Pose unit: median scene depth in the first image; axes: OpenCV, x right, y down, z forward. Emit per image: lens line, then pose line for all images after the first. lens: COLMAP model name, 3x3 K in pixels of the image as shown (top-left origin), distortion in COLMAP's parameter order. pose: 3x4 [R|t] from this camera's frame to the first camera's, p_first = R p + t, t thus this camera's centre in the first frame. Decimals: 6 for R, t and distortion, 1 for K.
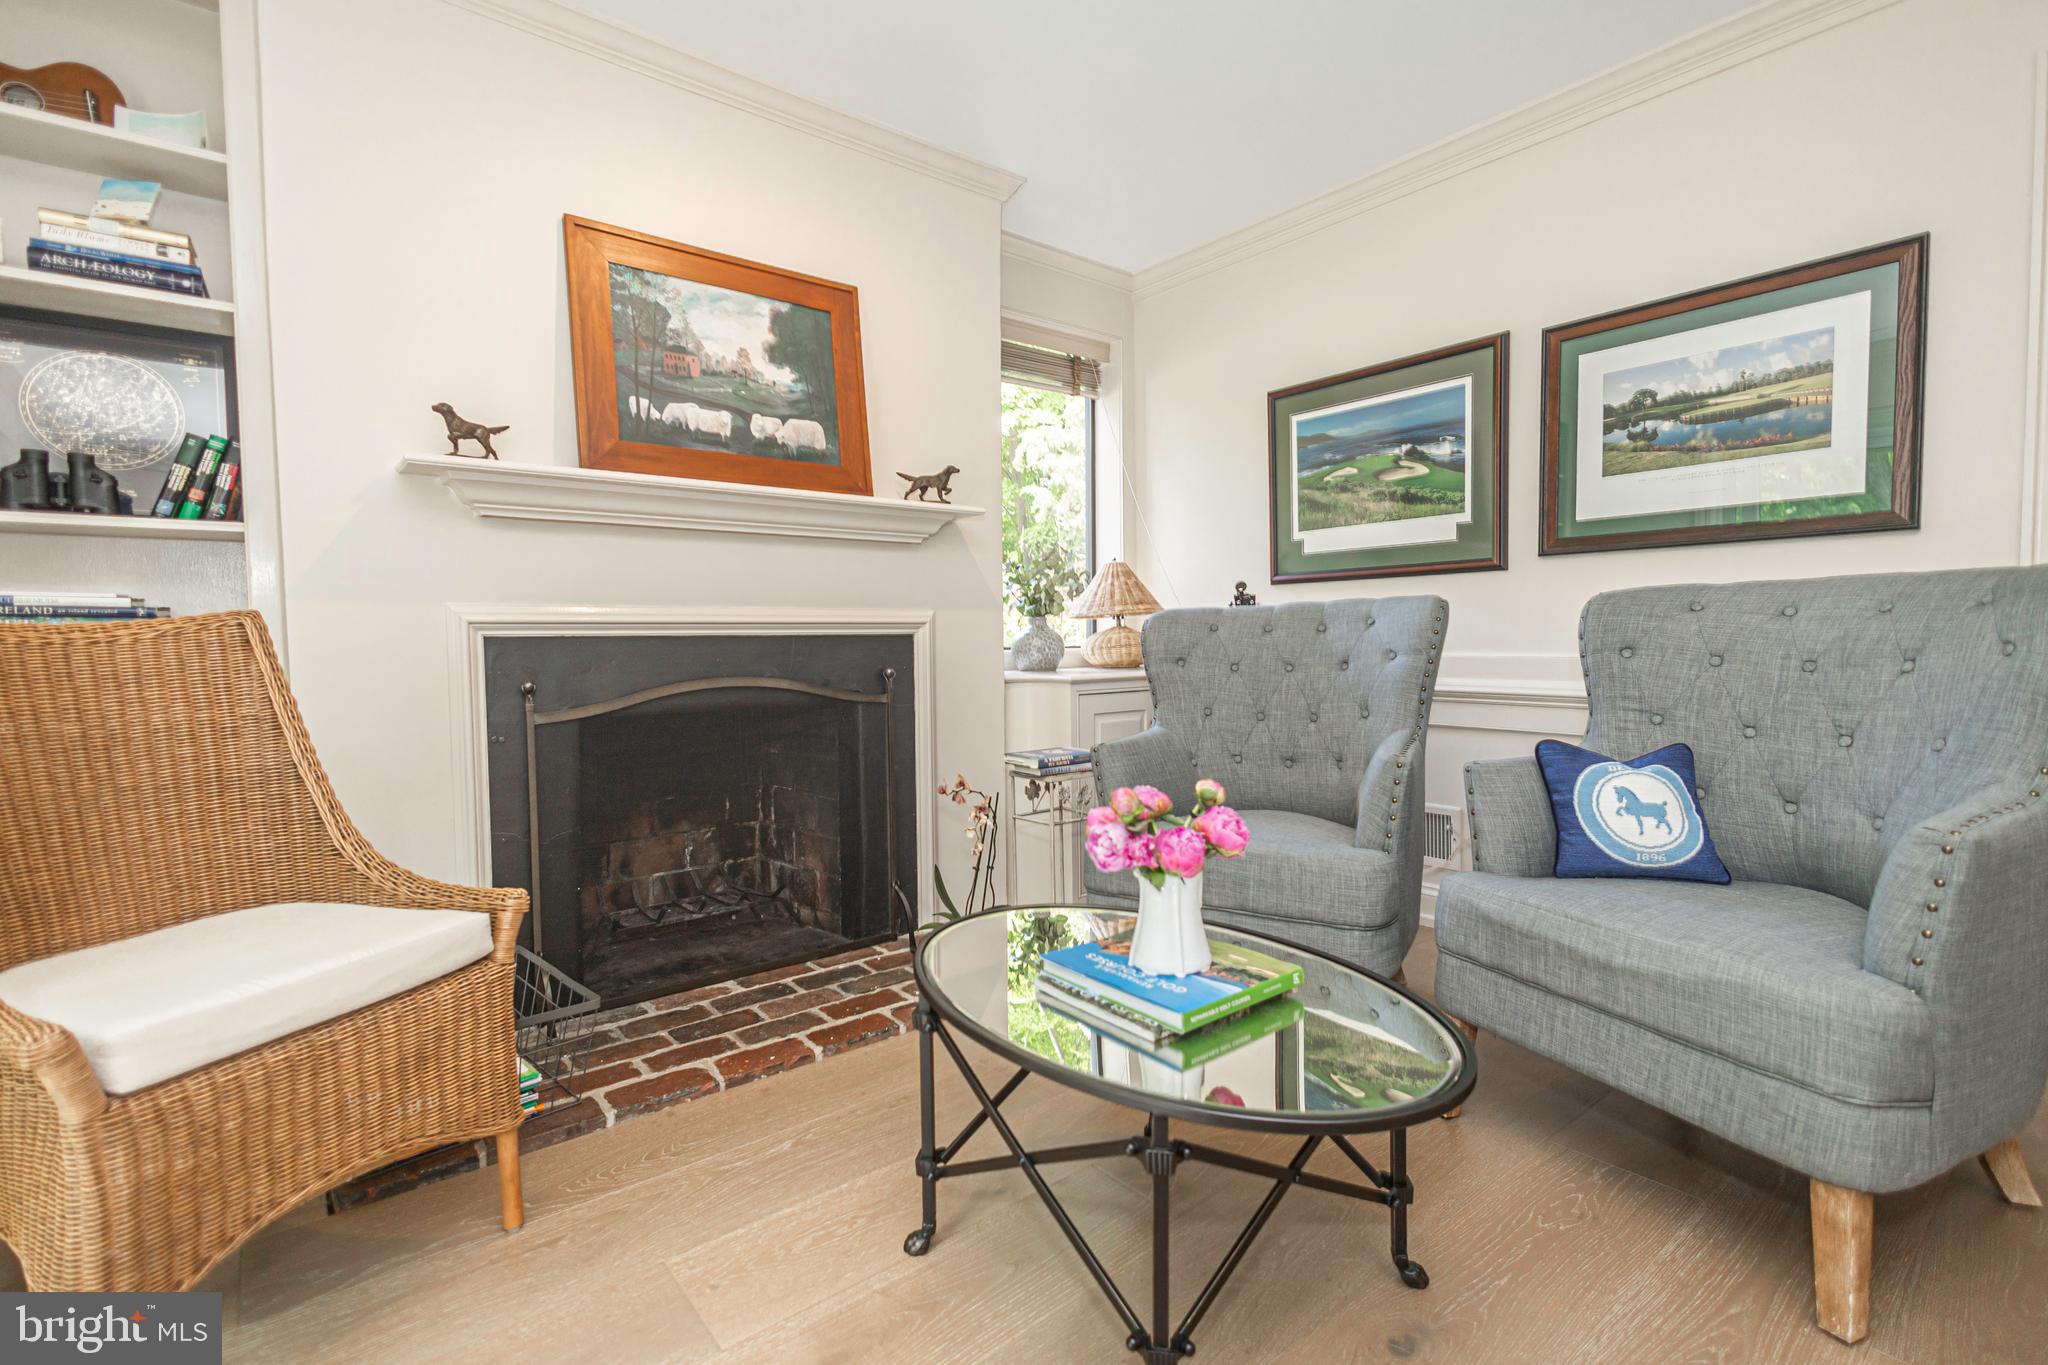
lens RADIAL K [[956.6, 0, 1011.4], [0, 956.6, 677.1], [0, 0, 1]] dist [0.012412, -0.004231]
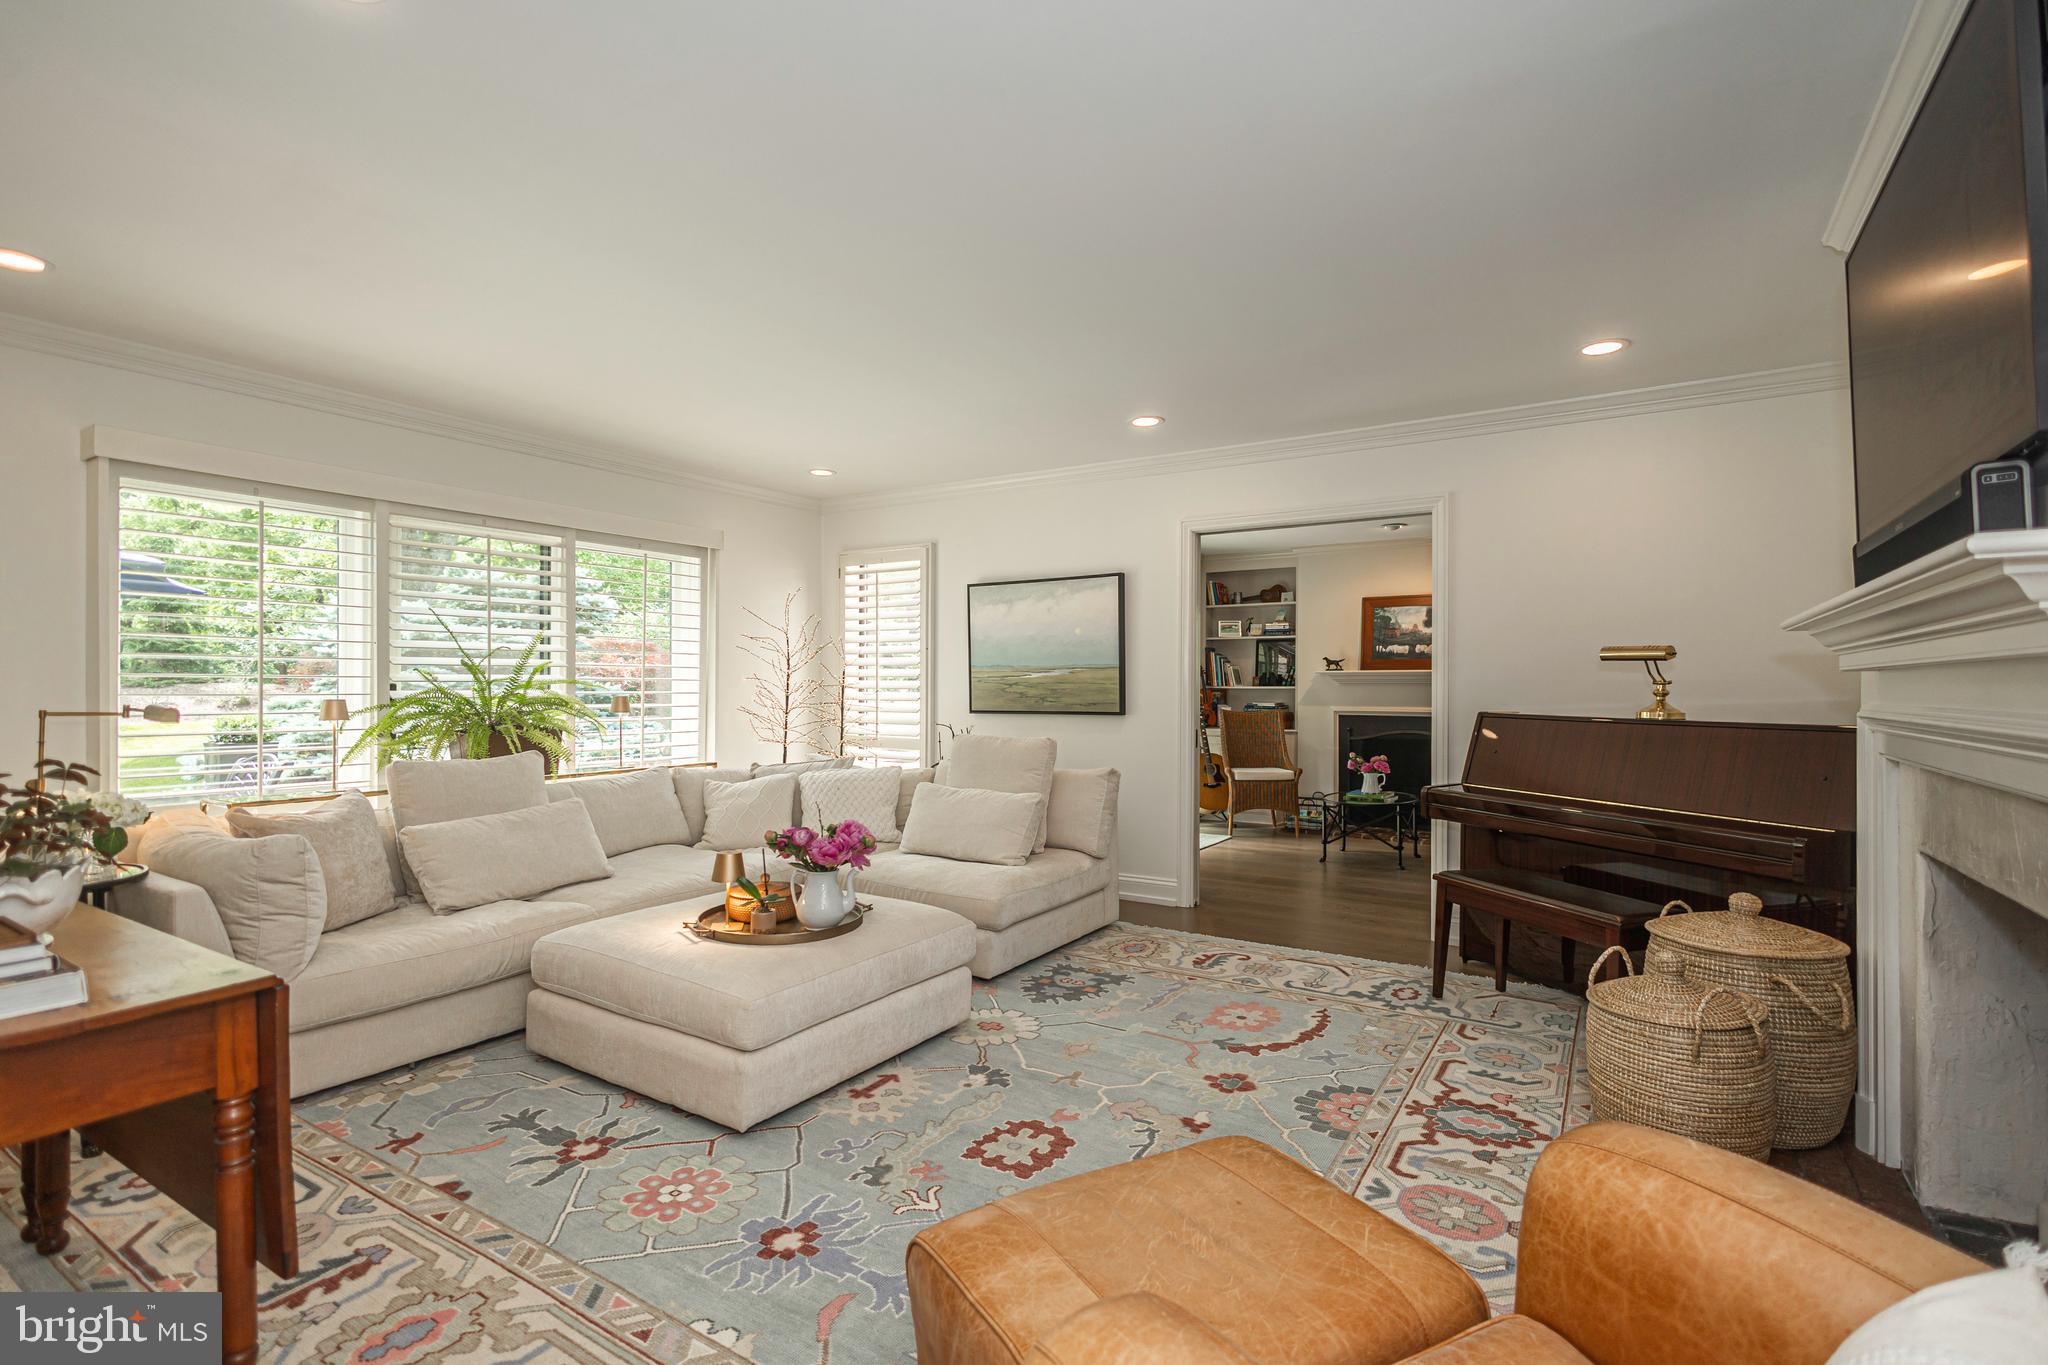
lens RADIAL K [[956.6, 0, 1037.5], [0, 956.6, 679.4], [0, 0, 1]] dist [0.012412, -0.004231]
pose [[0.324426, 0.000495, -0.945911, 2.228545], [-0.044231, 0.998914, -0.014648, -0.063703], [0.944876, 0.046591, 0.324095, -1.134602]]
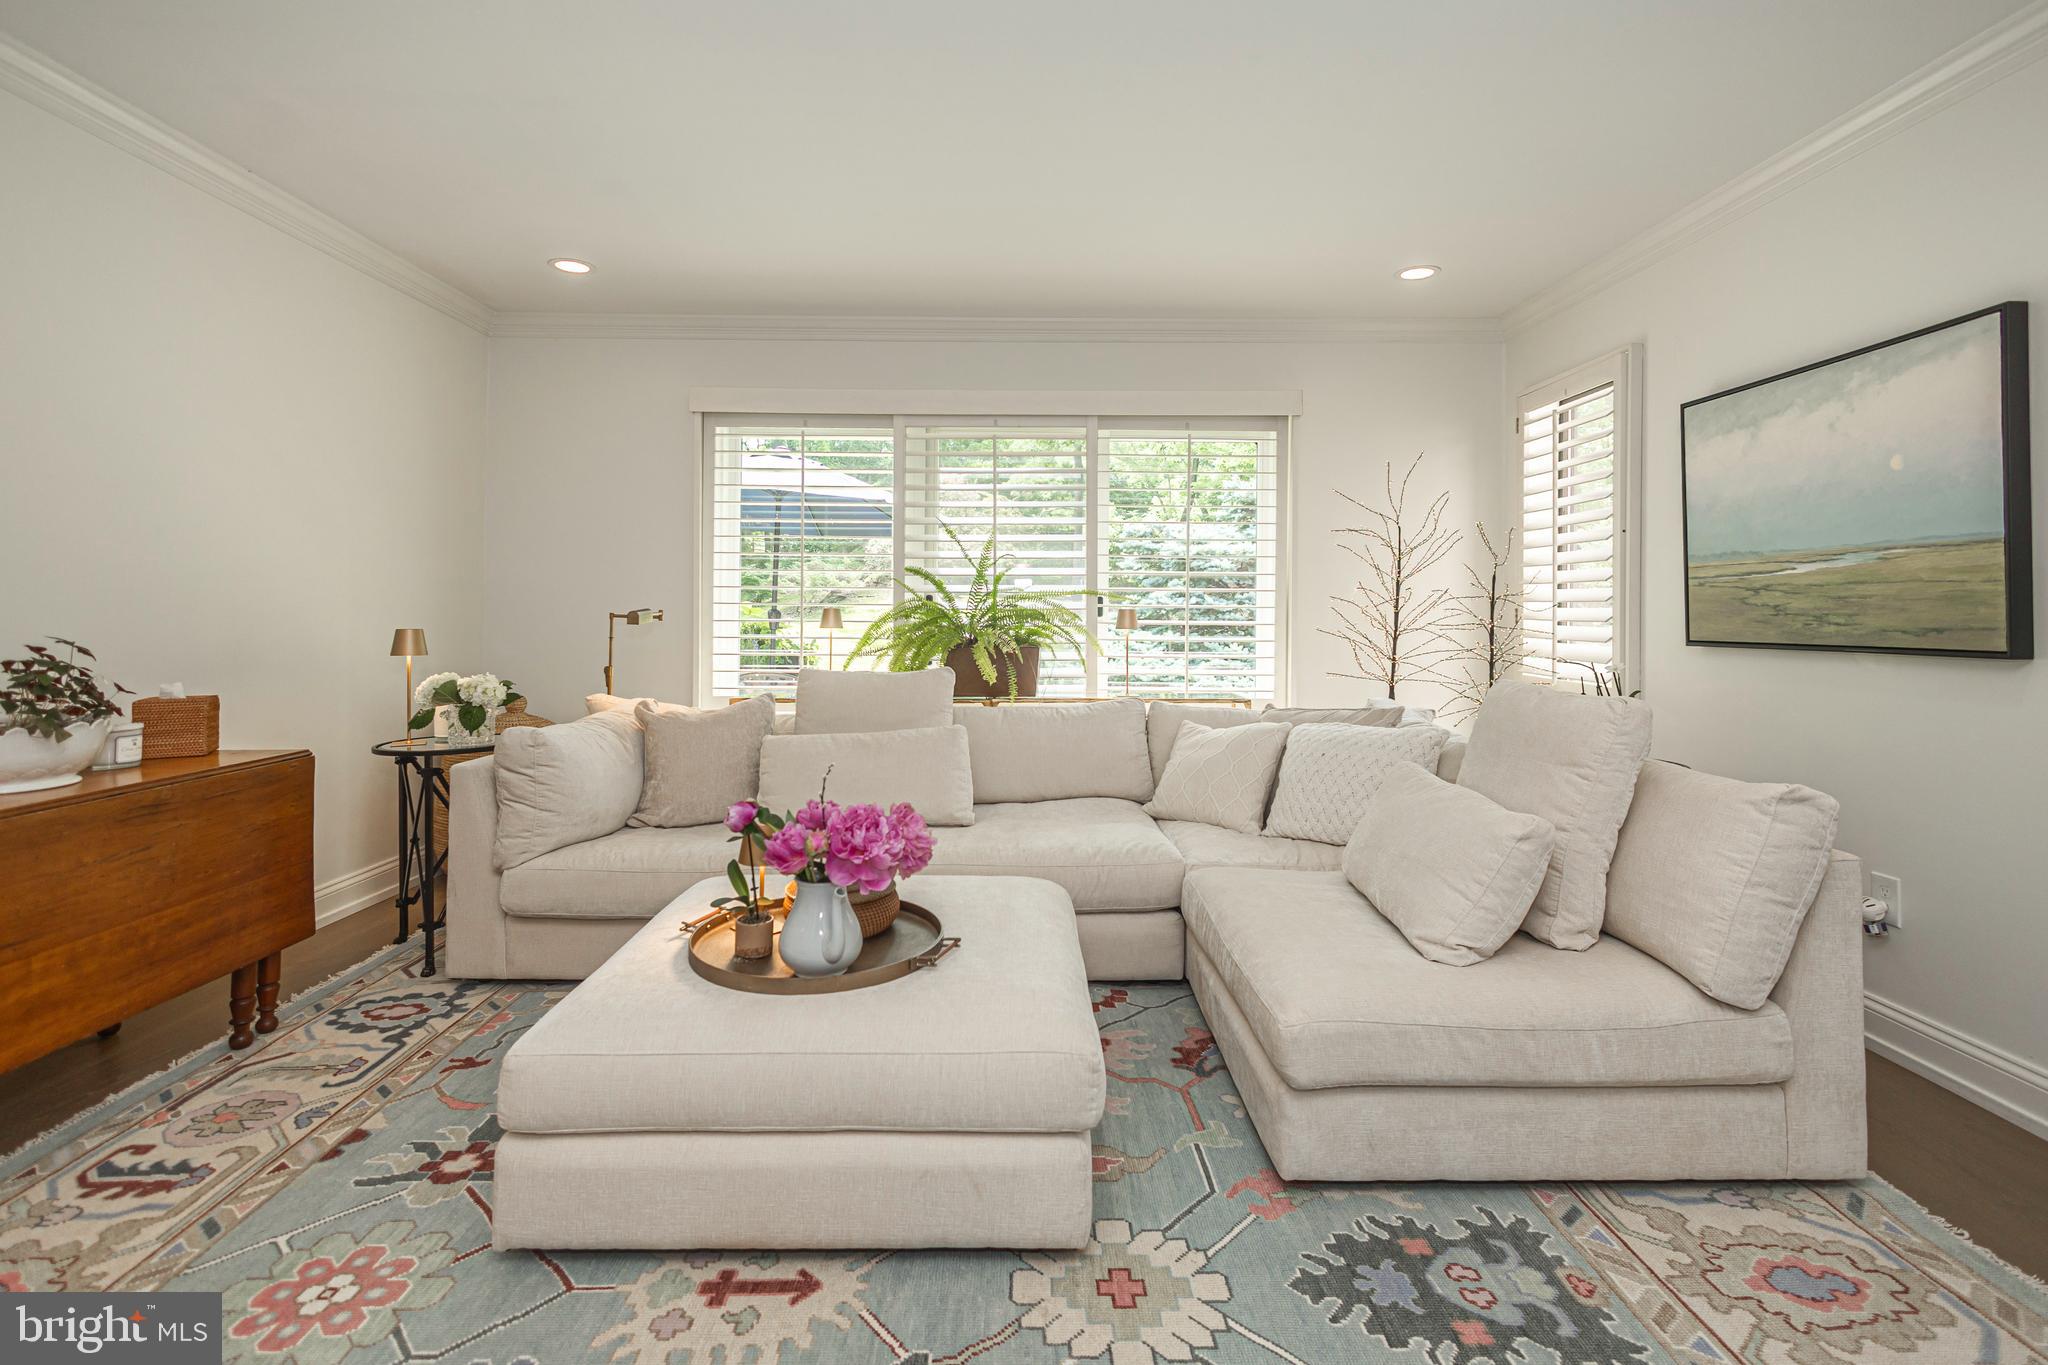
lens RADIAL K [[956.6, 0, 1034.4], [0, 956.6, 614.3], [0, 0, 1]] dist [0.012412, -0.004231]
pose [[-0.620668, 0.008085, -0.784032, 1.487469], [-0.033588, 0.998755, 0.036889, -0.065661], [0.783354, 0.049230, -0.619623, -0.423706]]
